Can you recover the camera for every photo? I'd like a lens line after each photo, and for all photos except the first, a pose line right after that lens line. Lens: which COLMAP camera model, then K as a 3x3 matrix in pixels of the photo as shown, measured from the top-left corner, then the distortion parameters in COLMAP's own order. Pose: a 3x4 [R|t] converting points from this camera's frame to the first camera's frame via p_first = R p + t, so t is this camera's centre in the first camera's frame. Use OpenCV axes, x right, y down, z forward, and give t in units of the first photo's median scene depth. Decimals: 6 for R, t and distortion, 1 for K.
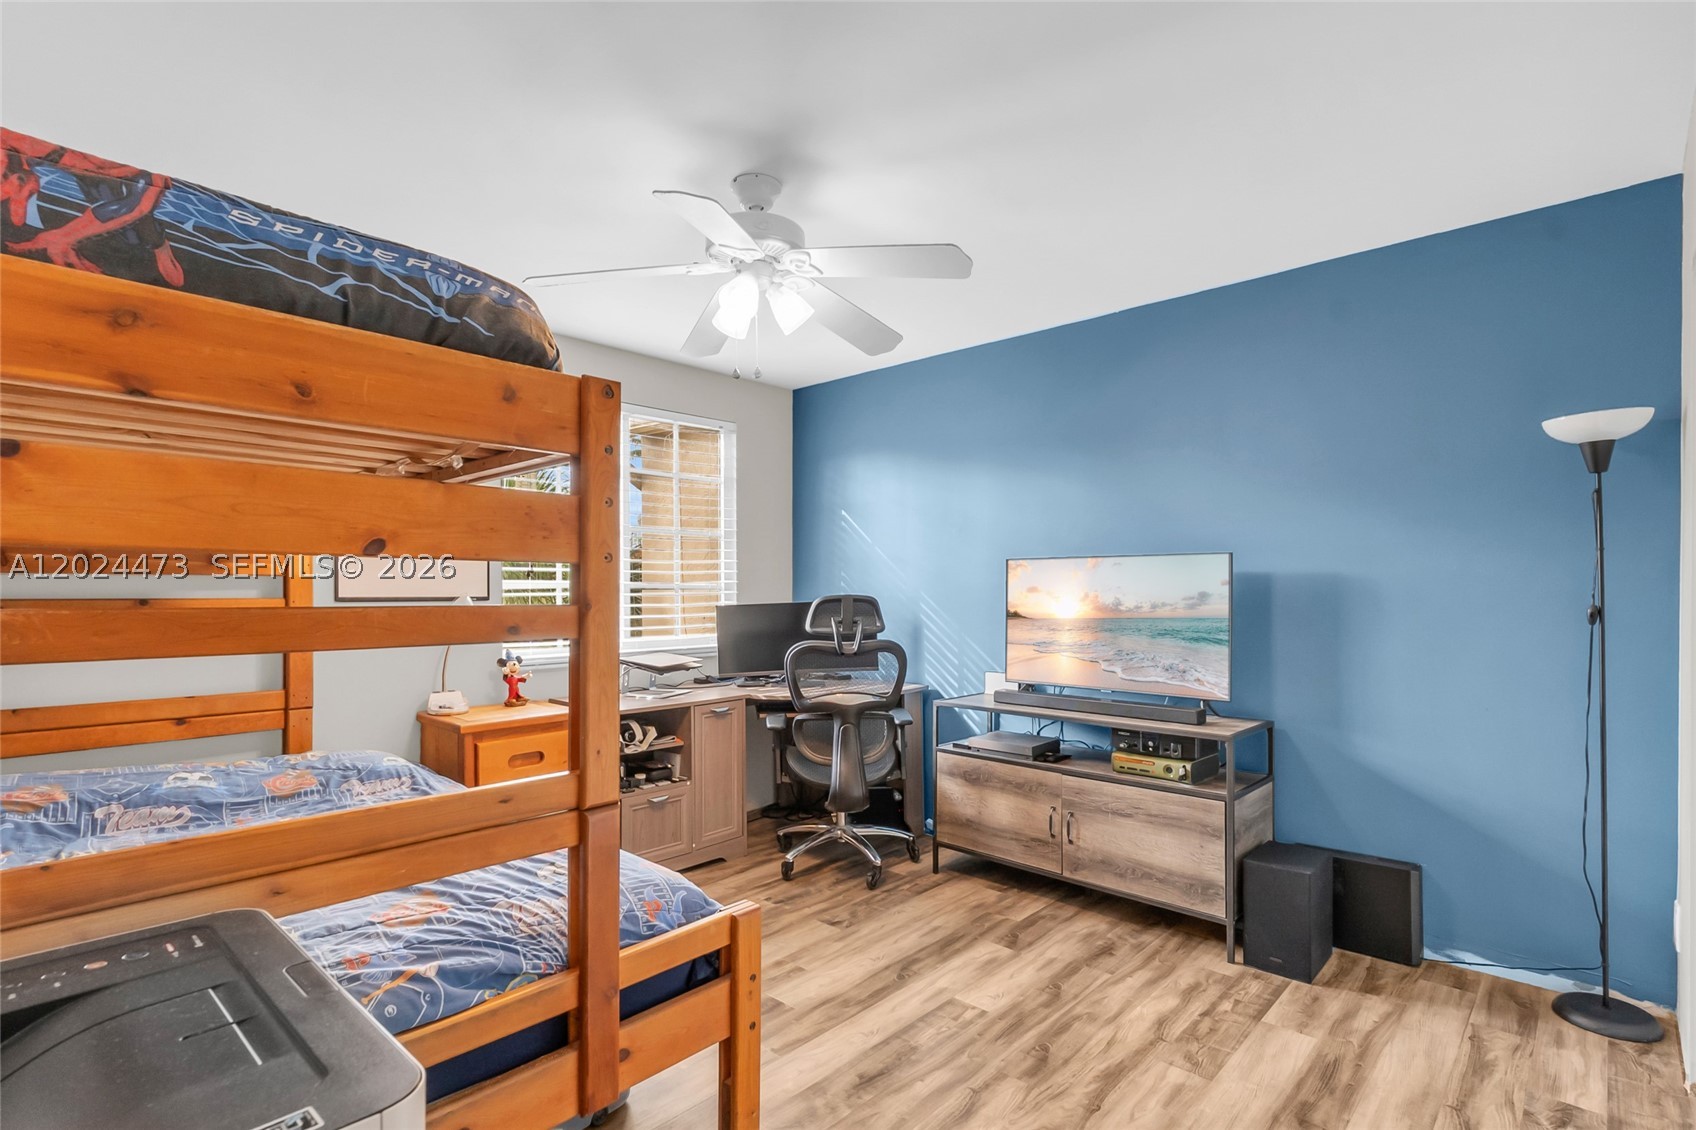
lens RADIAL K [[822.6, 0, 835.4], [0, 822.6, 554.8], [0, 0, 1]] dist [0.004200, 0.000394]
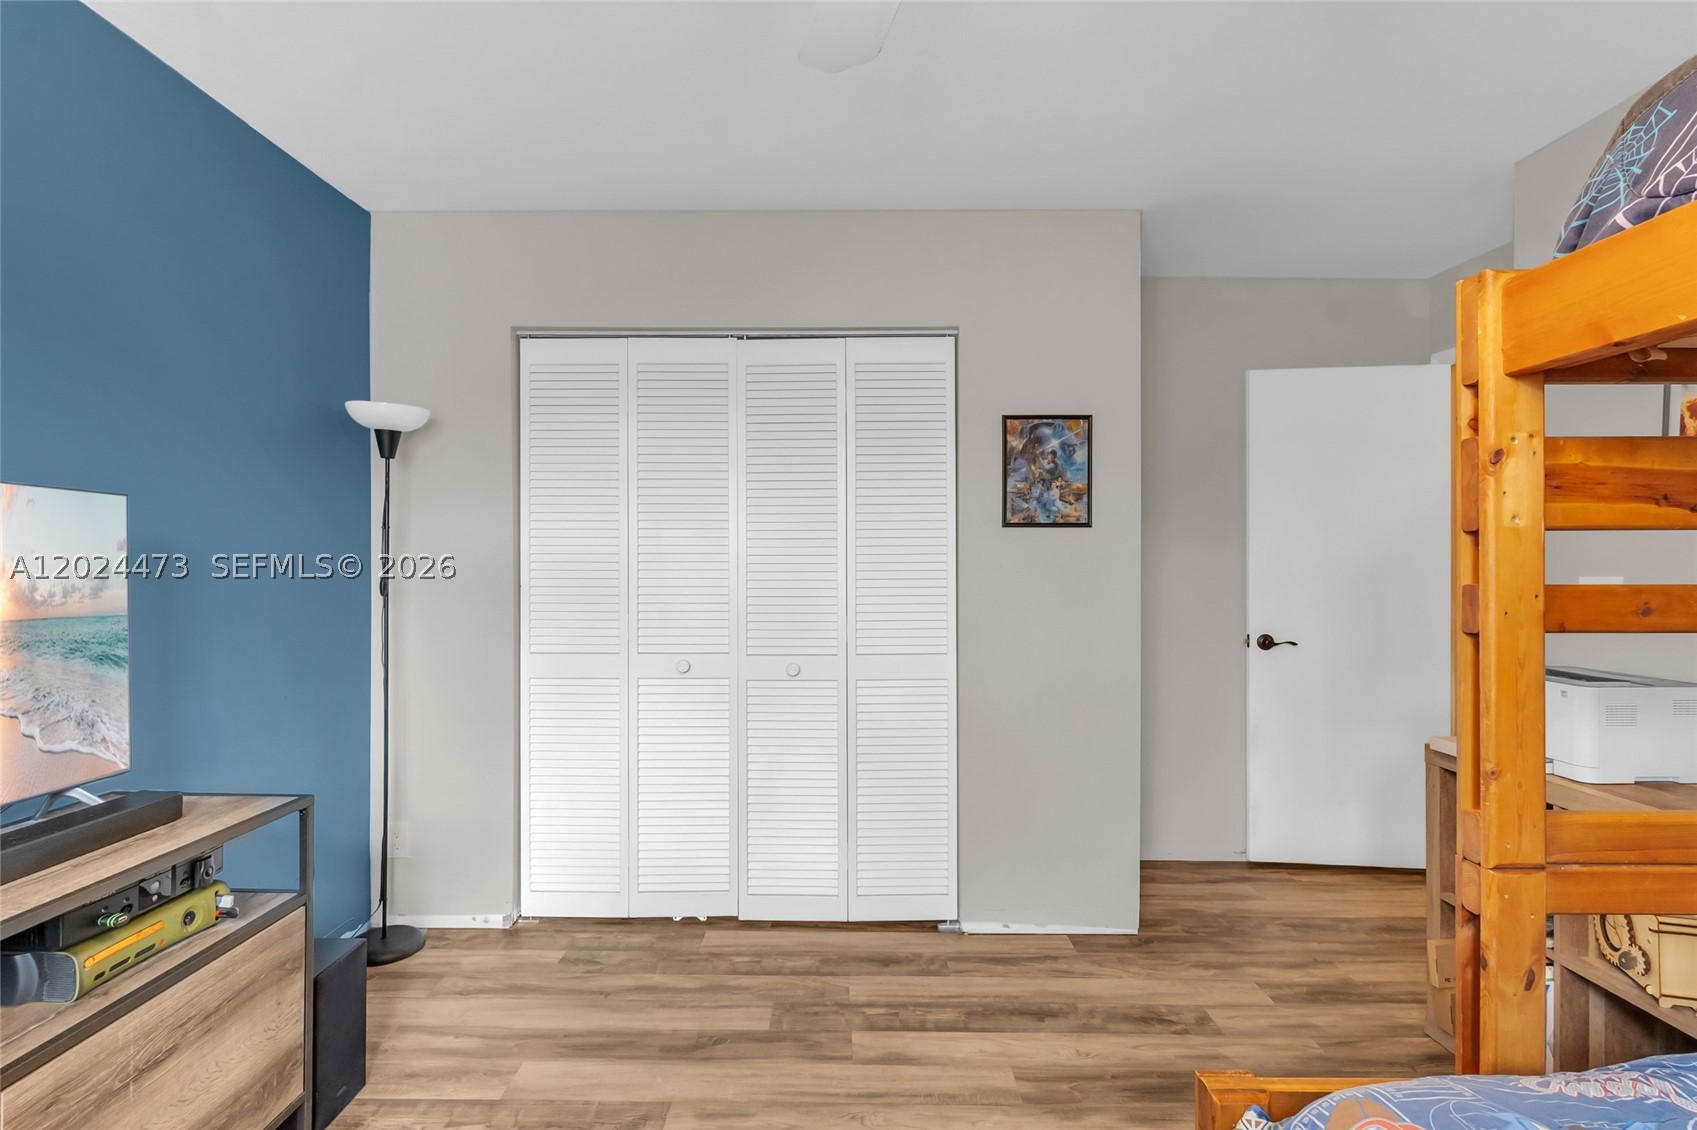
lens RADIAL K [[818.4, 0, 830.9], [0, 818.4, 563.3], [0, 0, 1]] dist [0.002224, 0.000337]
pose [[-0.673257, 0.000706, 0.739408, -0.241120], [-0.032982, 0.998976, -0.030985, 0.047907], [-0.738672, -0.045248, -0.672544, 1.094053]]
